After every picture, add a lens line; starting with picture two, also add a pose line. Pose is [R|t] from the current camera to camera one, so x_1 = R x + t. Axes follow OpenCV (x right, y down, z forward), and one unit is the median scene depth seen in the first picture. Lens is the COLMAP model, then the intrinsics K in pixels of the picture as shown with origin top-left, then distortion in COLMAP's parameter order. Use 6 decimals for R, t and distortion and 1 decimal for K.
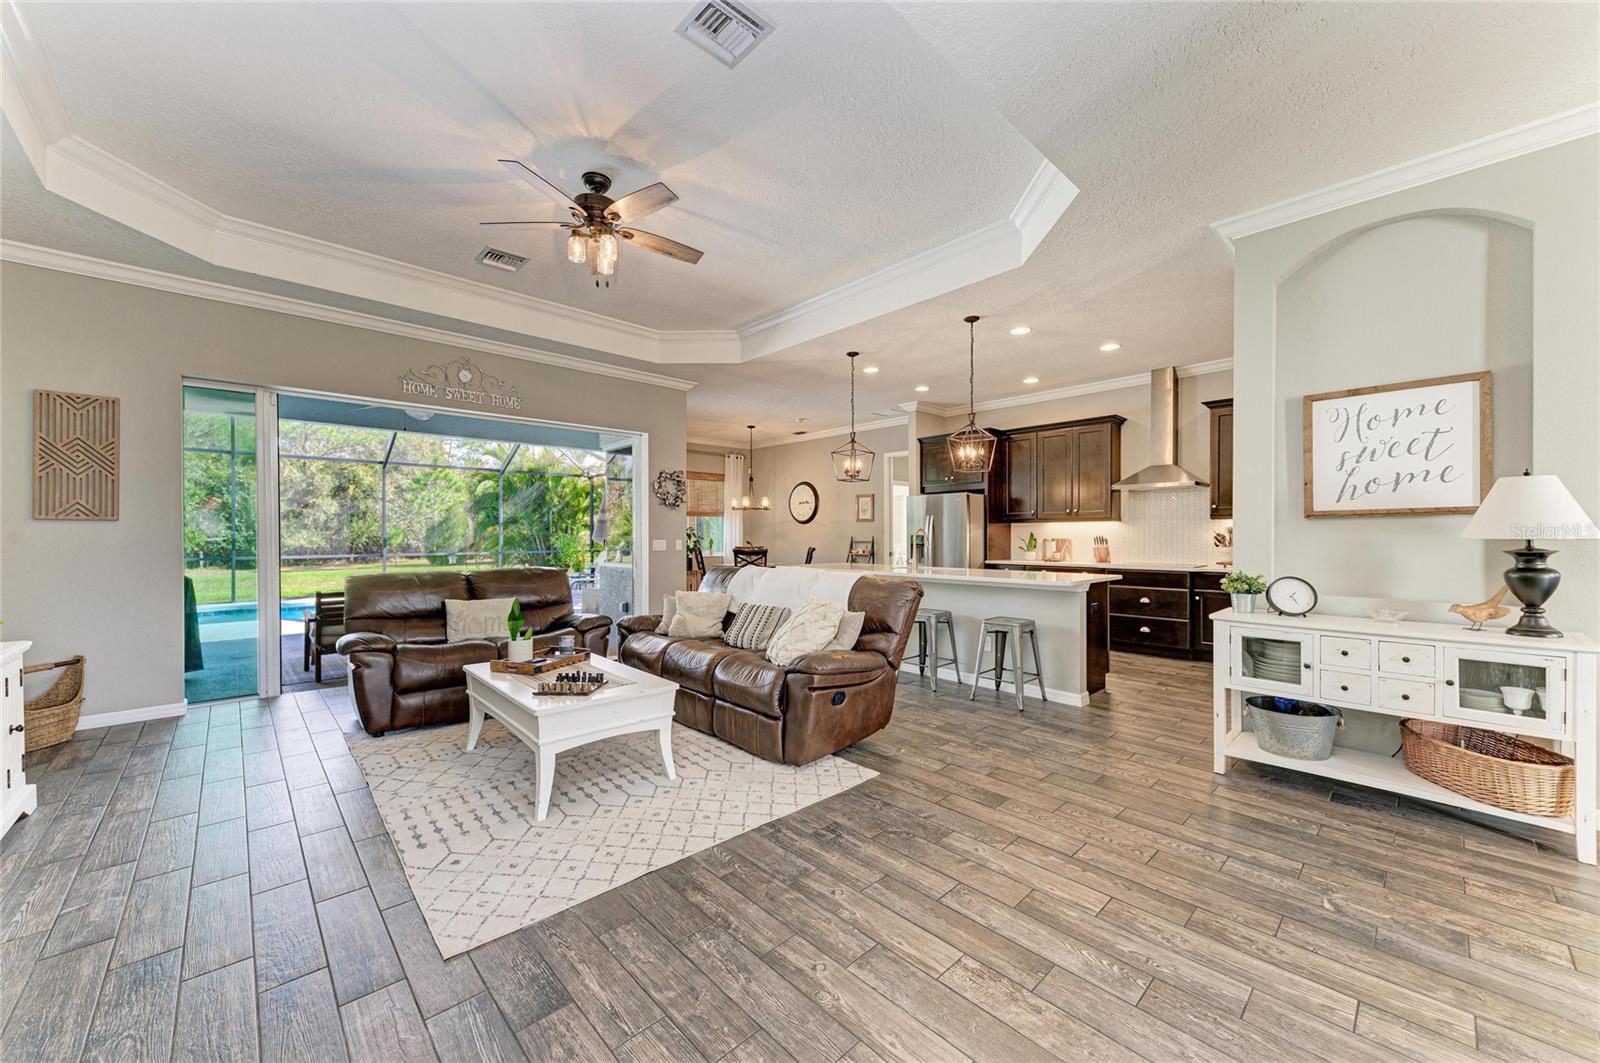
lens RADIAL K [[594.6, 0, 800.0], [0, 594.6, 534.4], [0, 0, 1]] dist [0.017336, -0.004516]
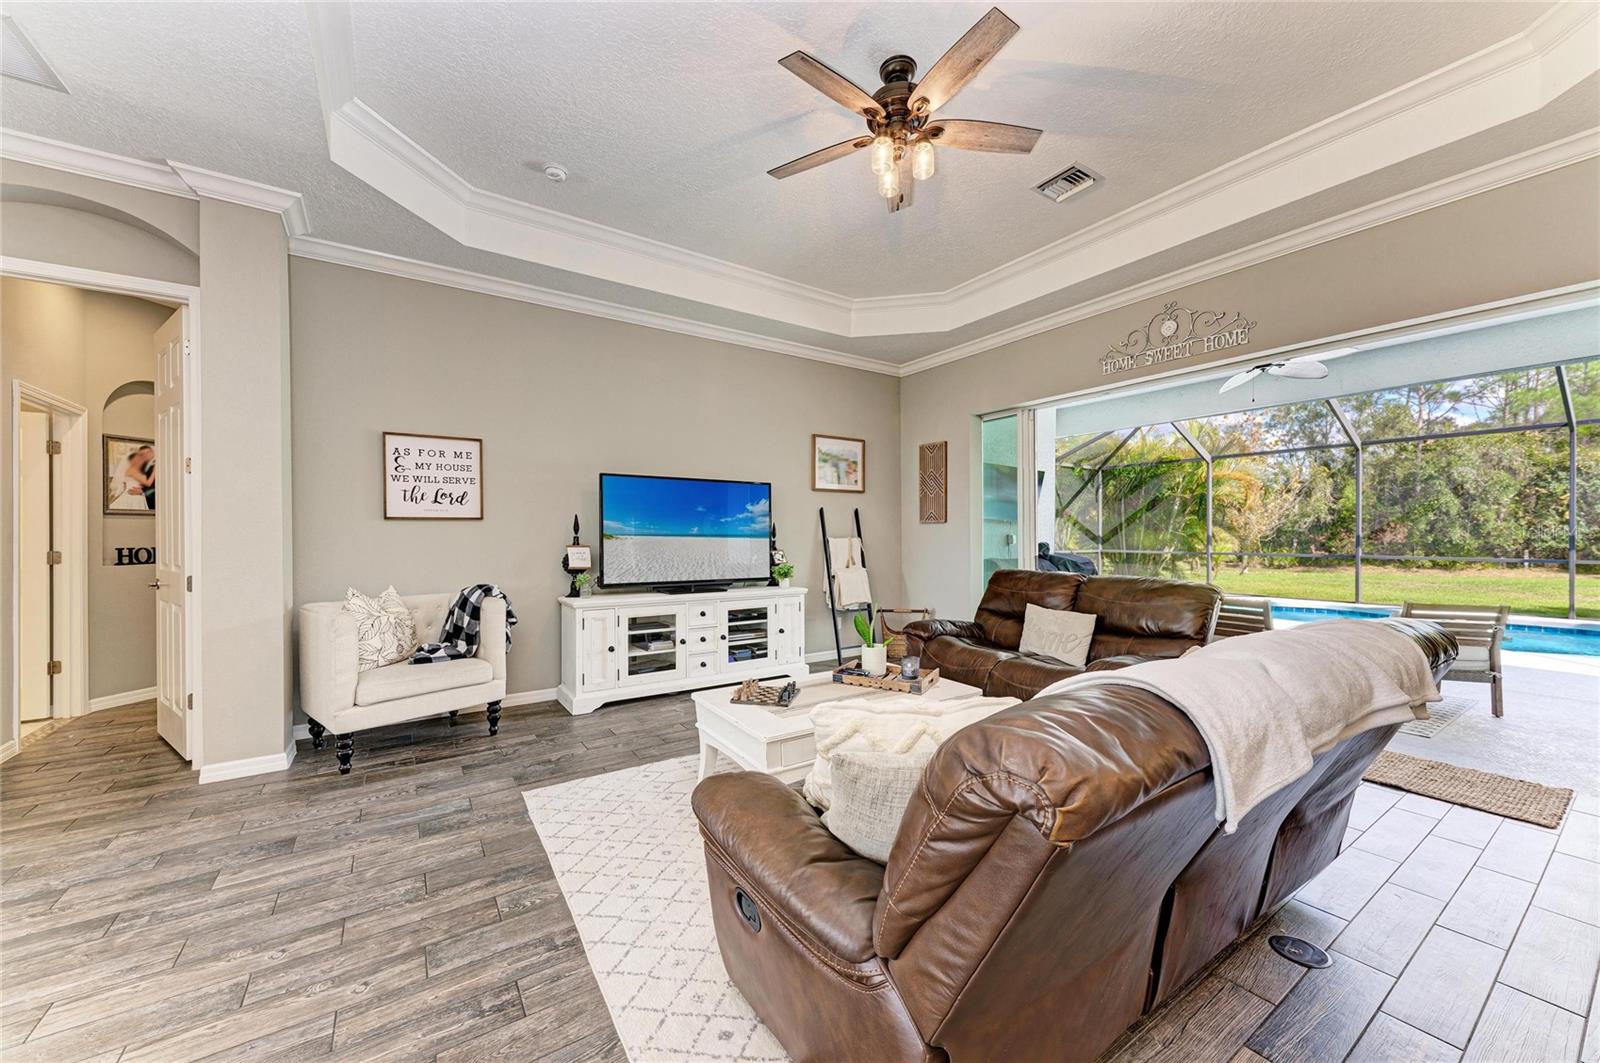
lens RADIAL K [[594.6, 0, 800.0], [0, 594.6, 534.4], [0, 0, 1]] dist [0.017336, -0.004516]
pose [[-0.163729, 0.003936, -0.986498, 0.414547], [0.002239, 0.999991, 0.003618, 0.000650], [0.986503, -0.001617, -0.163736, 0.943041]]
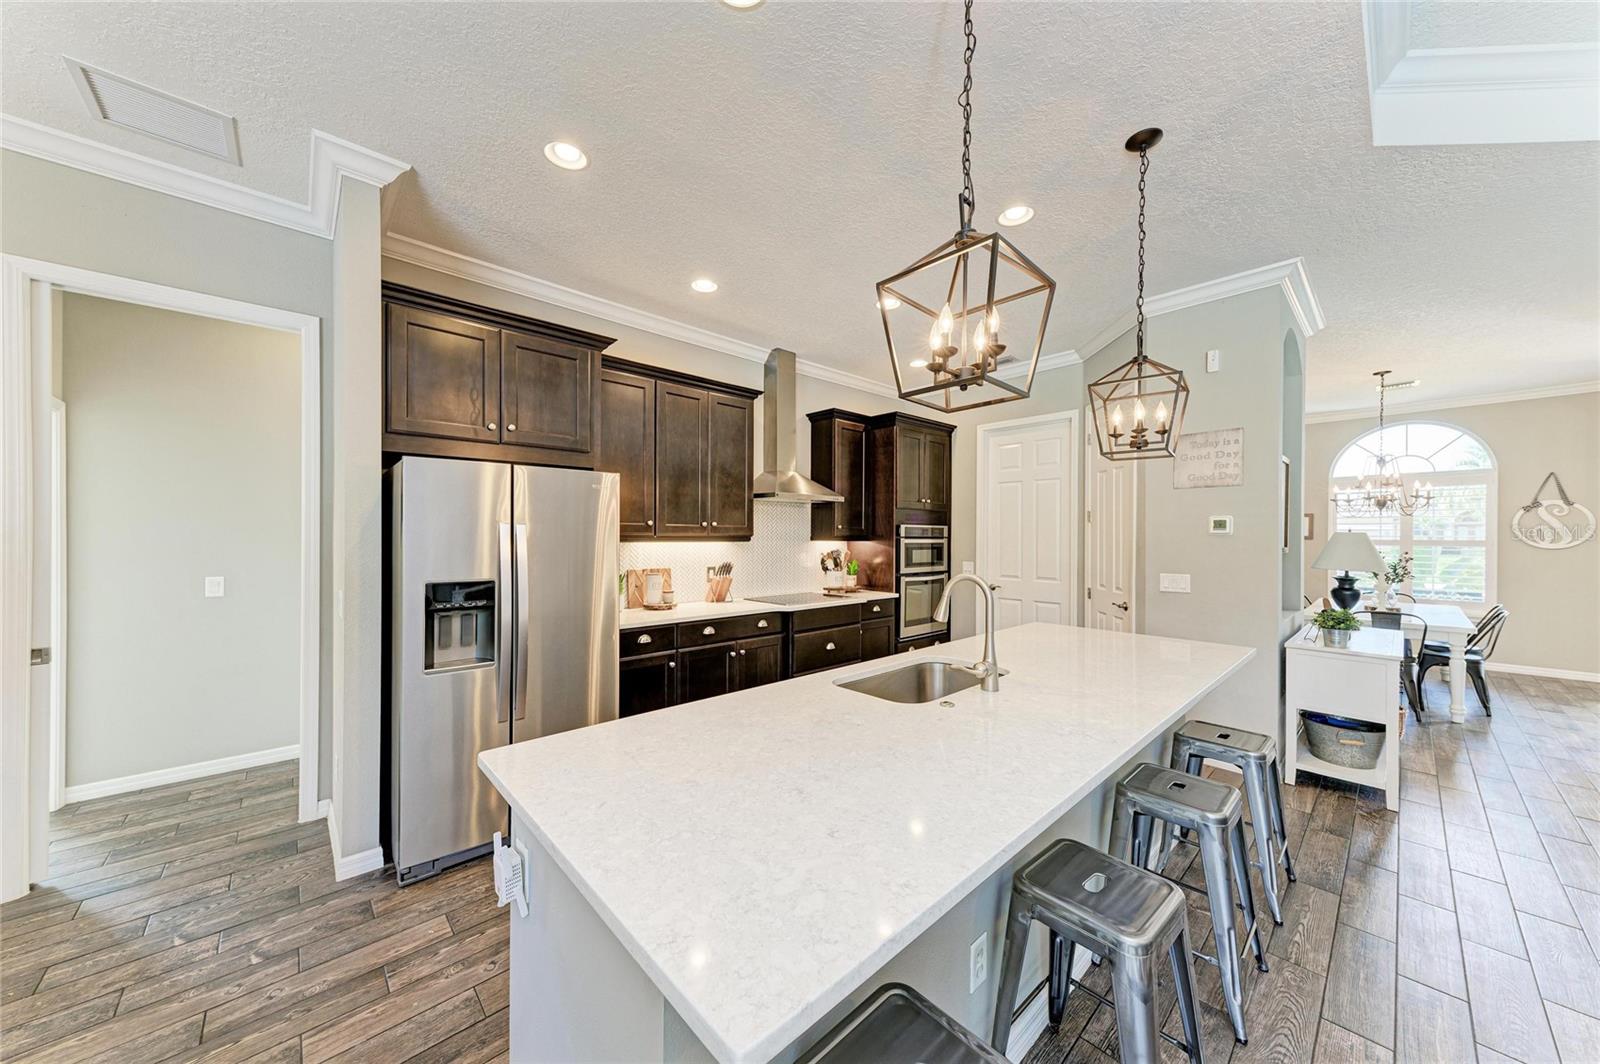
lens RADIAL K [[546.1, 0, 797.3], [0, 546.1, 534.7], [0, 0, 1]] dist [0.001933, 0.000100]
pose [[0.019378, 0.004224, 0.999803, -0.208986], [-0.005449, 0.999977, -0.004119, -0.049717], [-0.999797, -0.005368, 0.019401, 1.670802]]
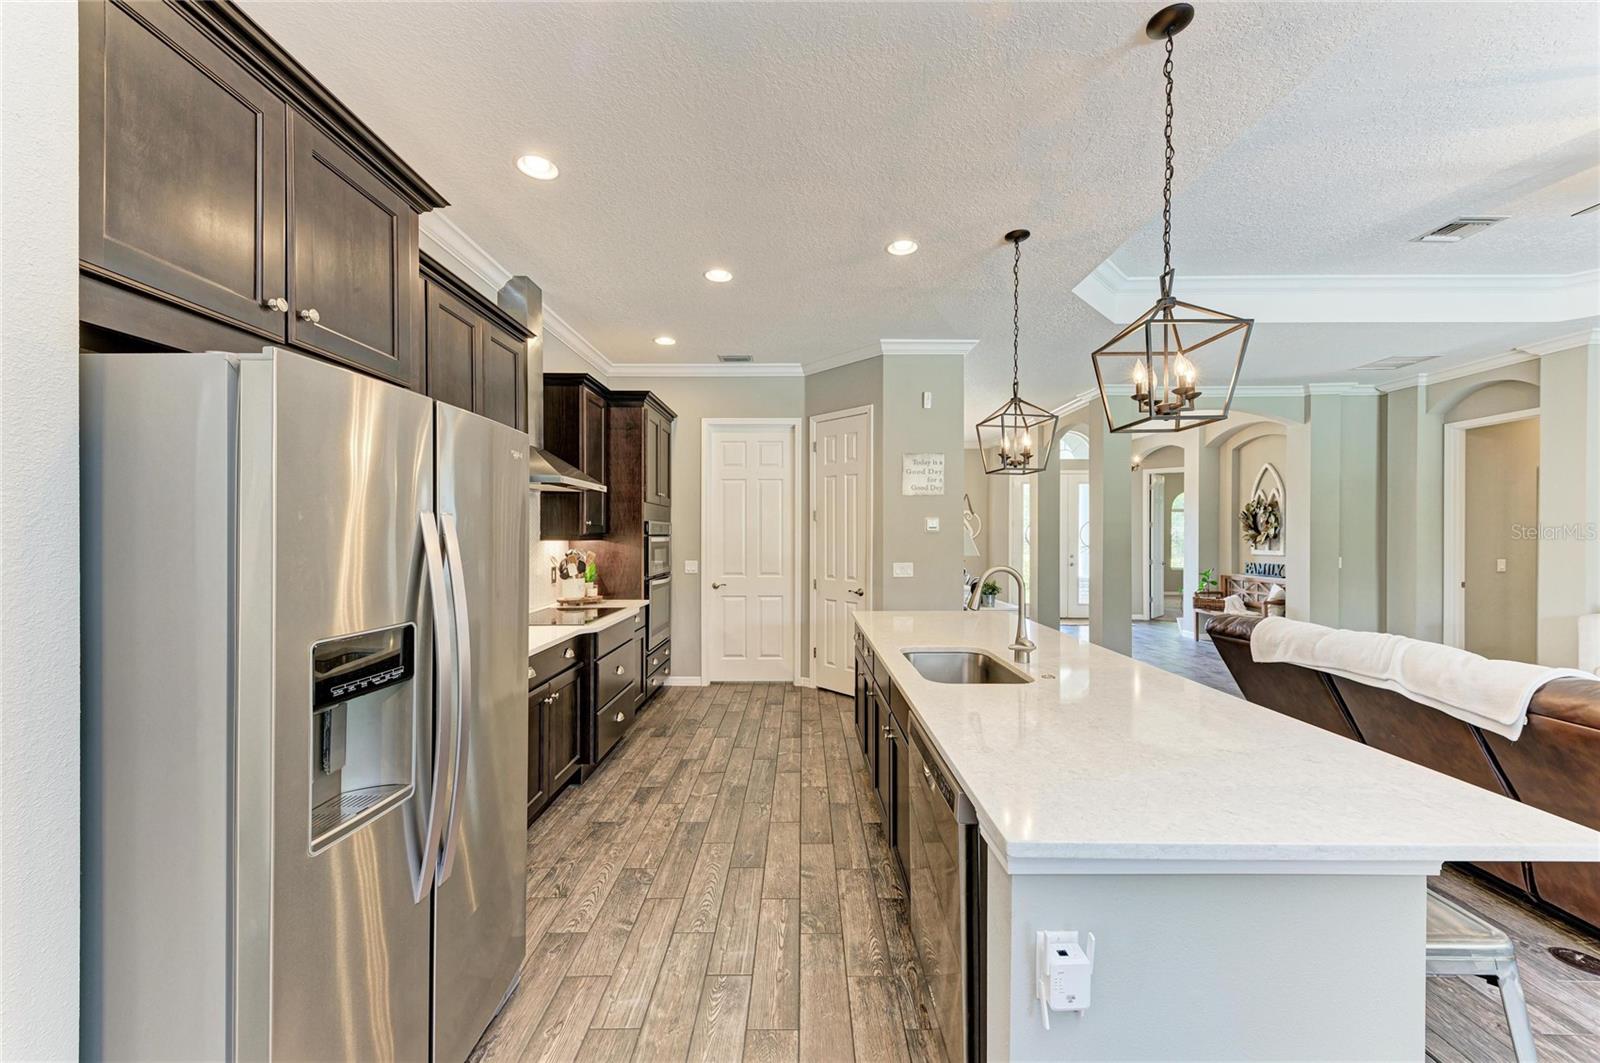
lens RADIAL K [[594.6, 0, 800.0], [0, 594.6, 534.4], [0, 0, 1]] dist [0.017336, -0.004516]
pose [[-0.723823, 0.001307, 0.689985, 0.018409], [0.000520, 0.999999, -0.001349, -0.050097], [-0.689986, -0.000618, -0.723823, 2.143252]]
